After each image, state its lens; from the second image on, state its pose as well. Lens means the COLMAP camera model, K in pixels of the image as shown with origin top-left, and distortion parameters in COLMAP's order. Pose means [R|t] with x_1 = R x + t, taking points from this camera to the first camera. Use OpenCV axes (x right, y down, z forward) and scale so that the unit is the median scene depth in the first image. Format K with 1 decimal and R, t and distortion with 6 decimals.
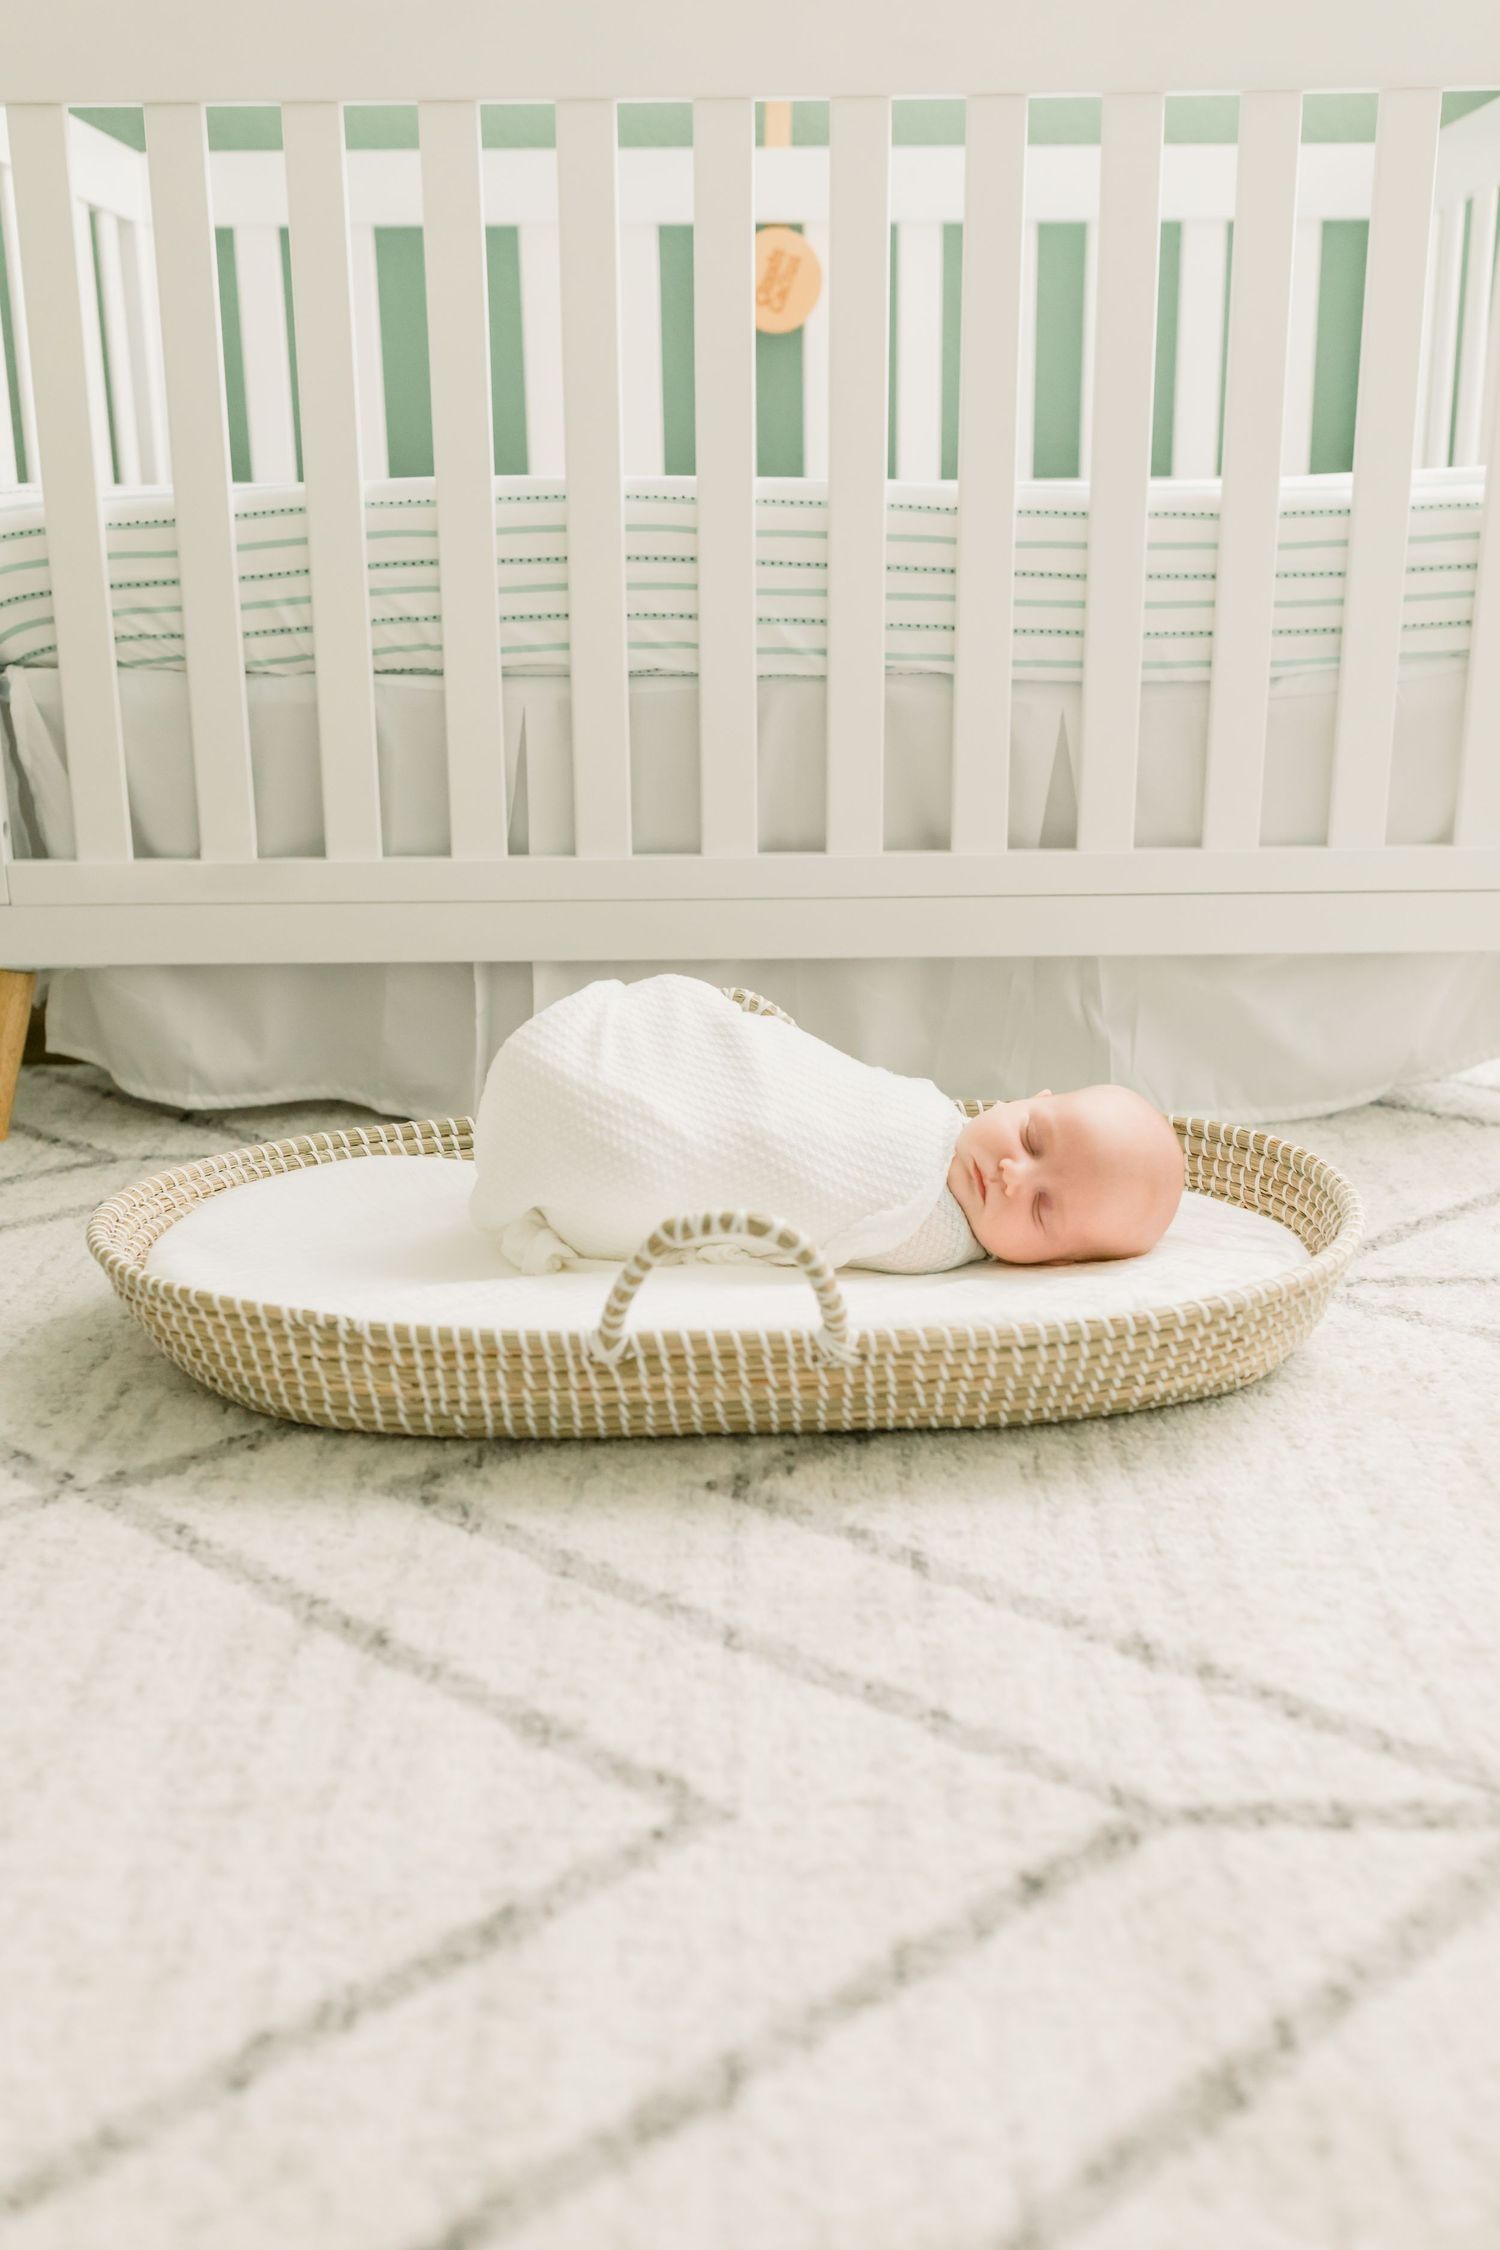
lens RADIAL K [[2272.7, 0, 718.1], [0, 2272.7, 1113.0], [0, 0, 1]] dist [0.019758, 0.000000]
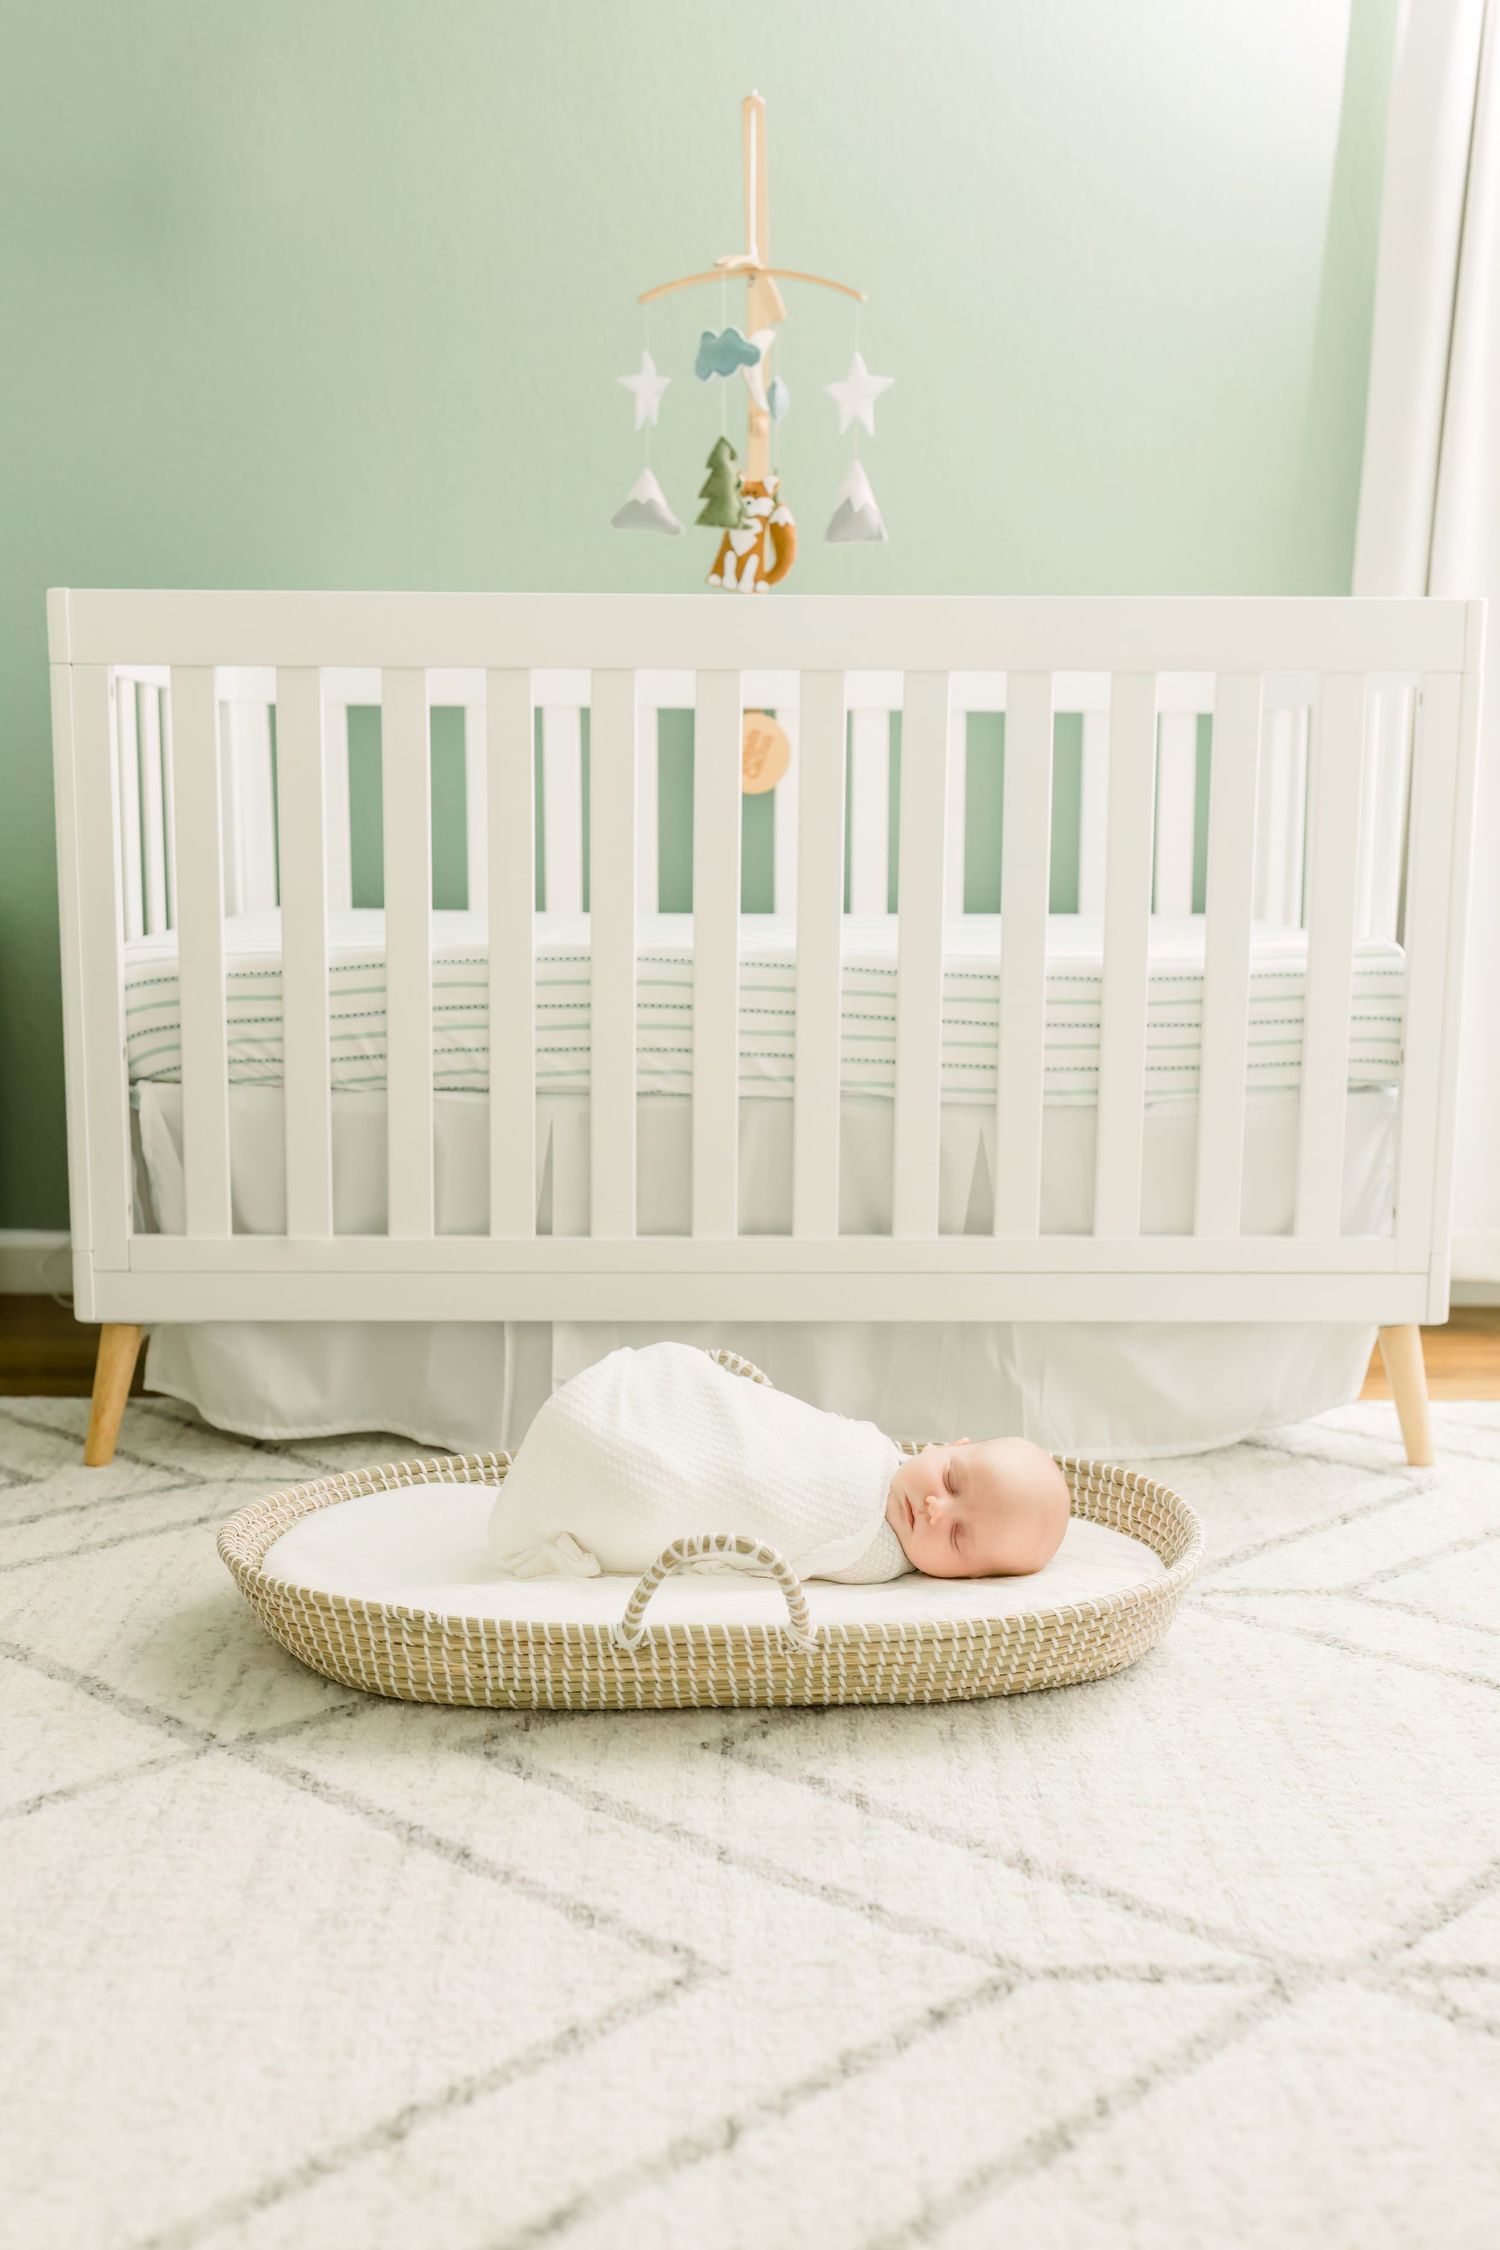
lens RADIAL K [[2272.7, 0, 738.4], [0, 2272.7, 1107.6], [0, 0, 1]] dist [0.019758, 0.000000]
pose [[0.999539, 0.013984, 0.026940, -0.023291], [-0.010227, 0.990810, -0.134873, -0.023332], [-0.028579, 0.134536, 0.990497, -0.339467]]
